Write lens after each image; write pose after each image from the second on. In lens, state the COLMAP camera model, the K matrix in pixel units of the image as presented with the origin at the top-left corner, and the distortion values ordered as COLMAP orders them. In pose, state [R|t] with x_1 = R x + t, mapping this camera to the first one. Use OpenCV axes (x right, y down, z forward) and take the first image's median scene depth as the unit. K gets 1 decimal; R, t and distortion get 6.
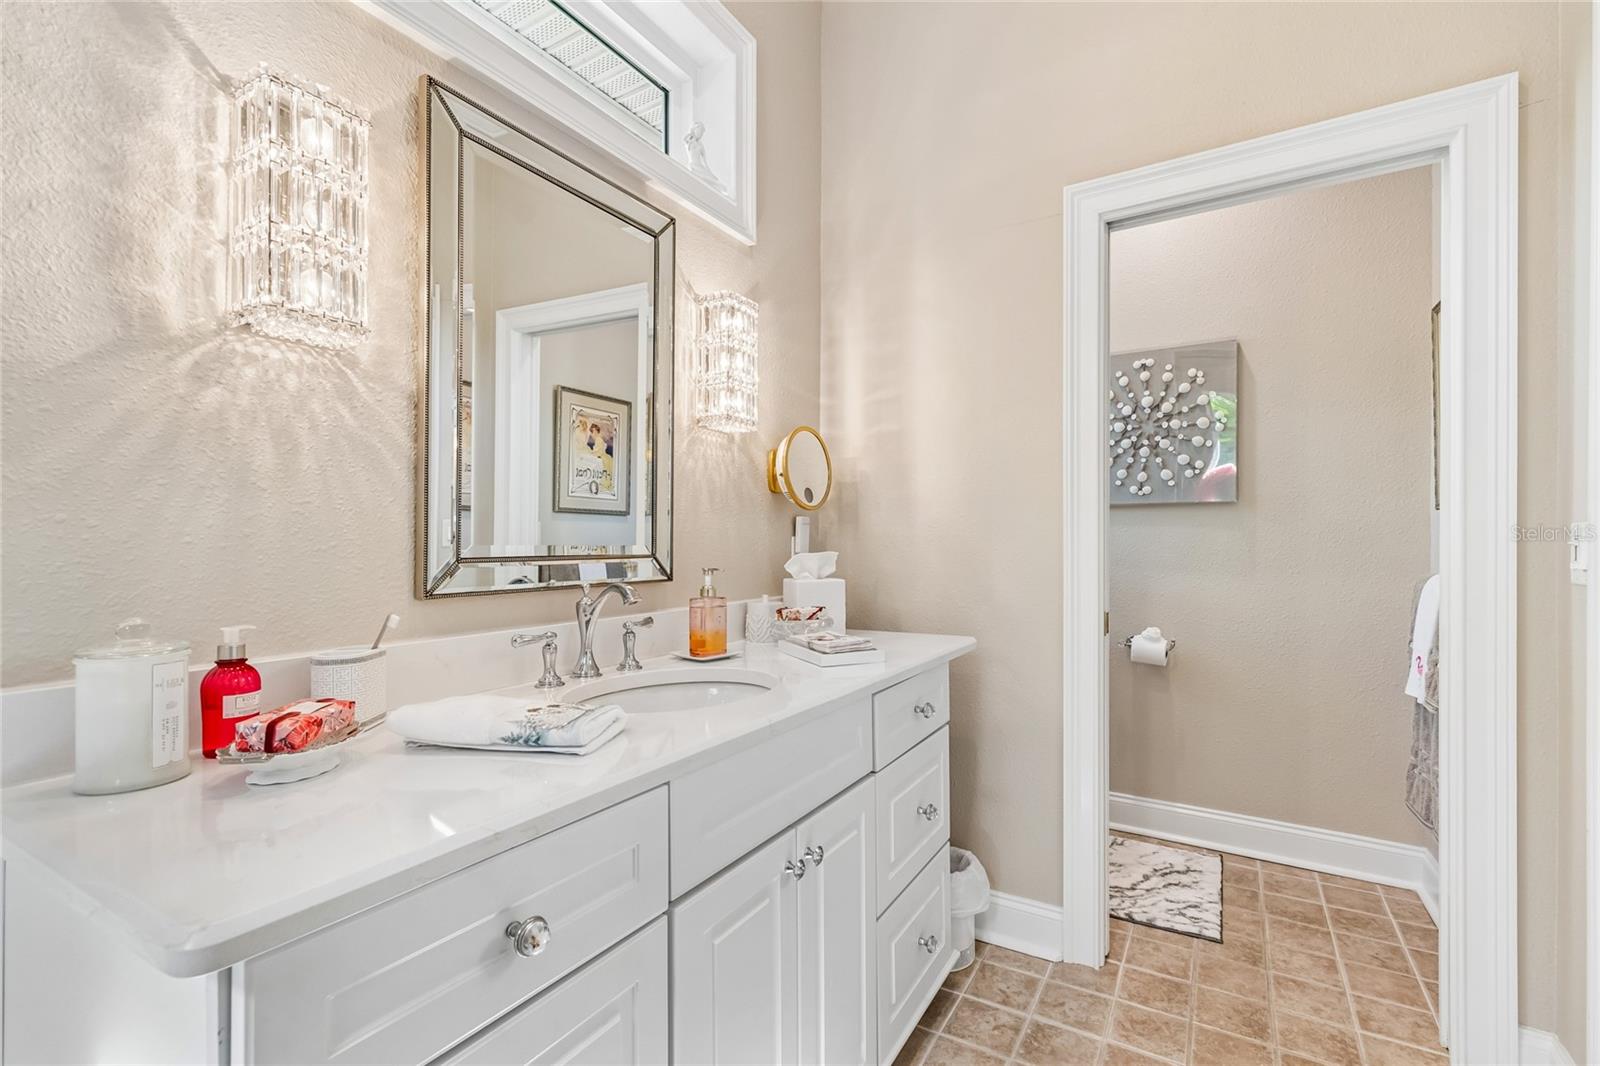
lens RADIAL K [[708.7, 0, 805.5], [0, 708.7, 538.0], [0, 0, 1]] dist [0.004324, -0.001867]
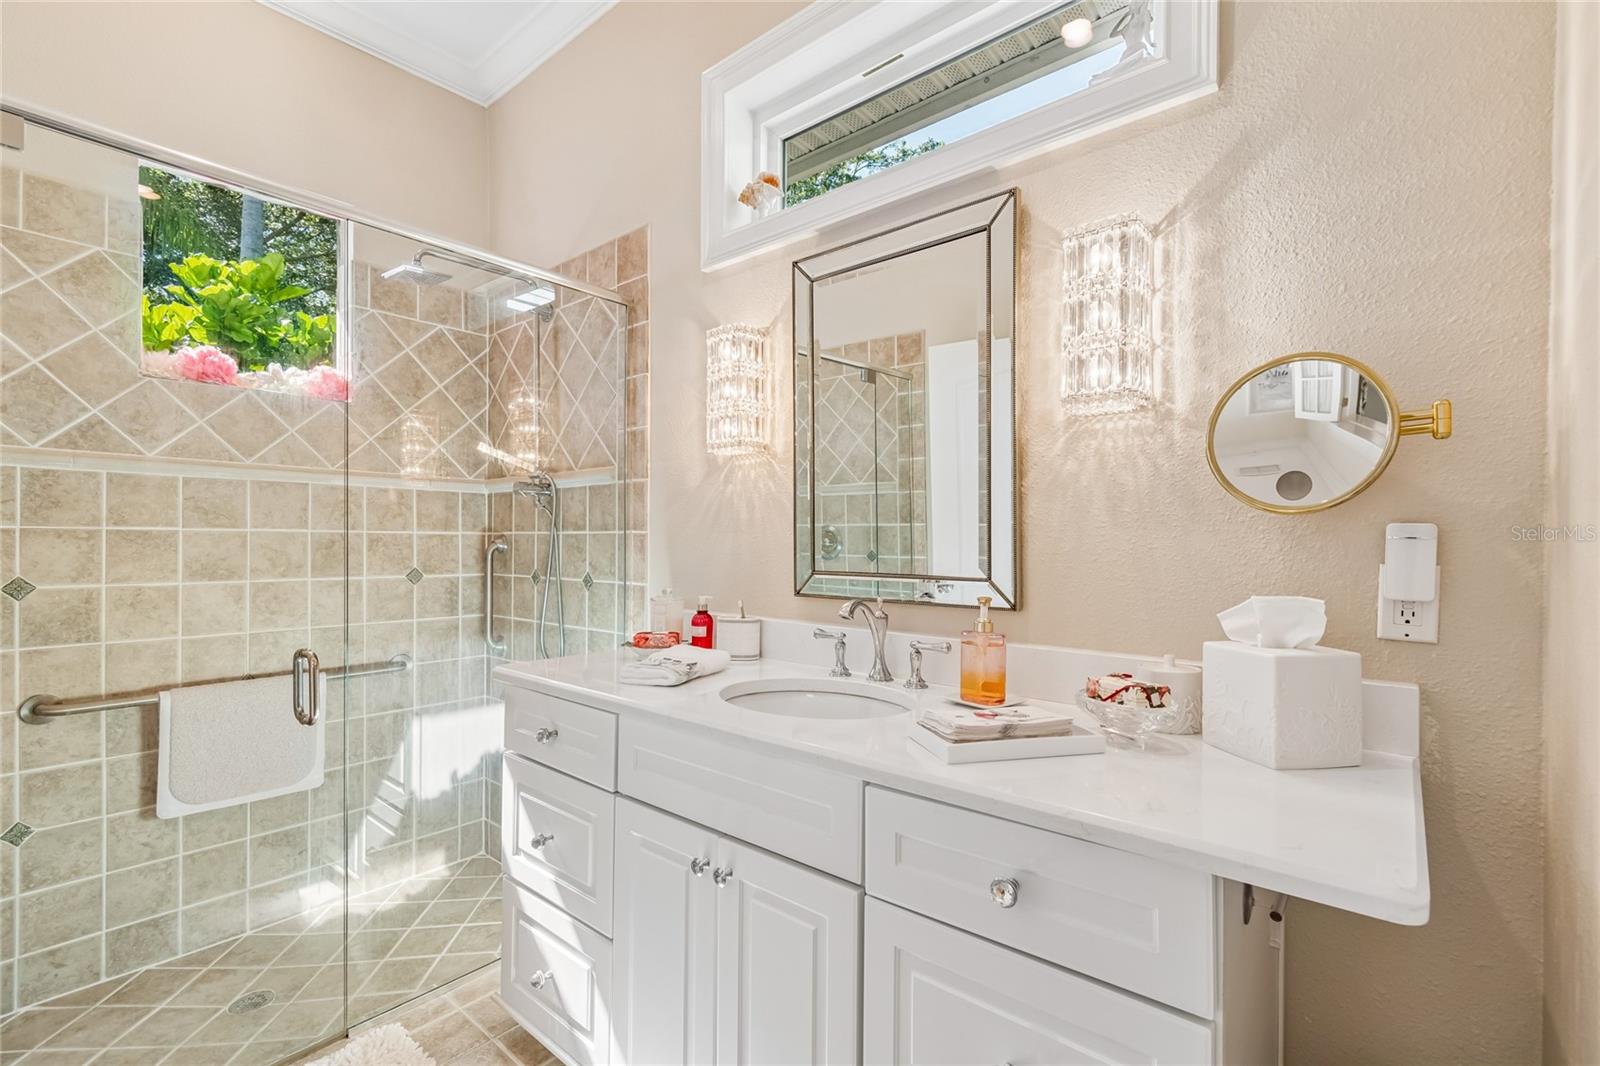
lens RADIAL K [[708.7, 0, 805.5], [0, 708.7, 536.8], [0, 0, 1]] dist [0.004324, -0.001867]
pose [[-0.154407, -0.008653, -0.987969, 0.989130], [-0.001380, 0.999963, -0.008542, -0.030210], [0.988006, 0.000044, -0.154414, 1.249795]]
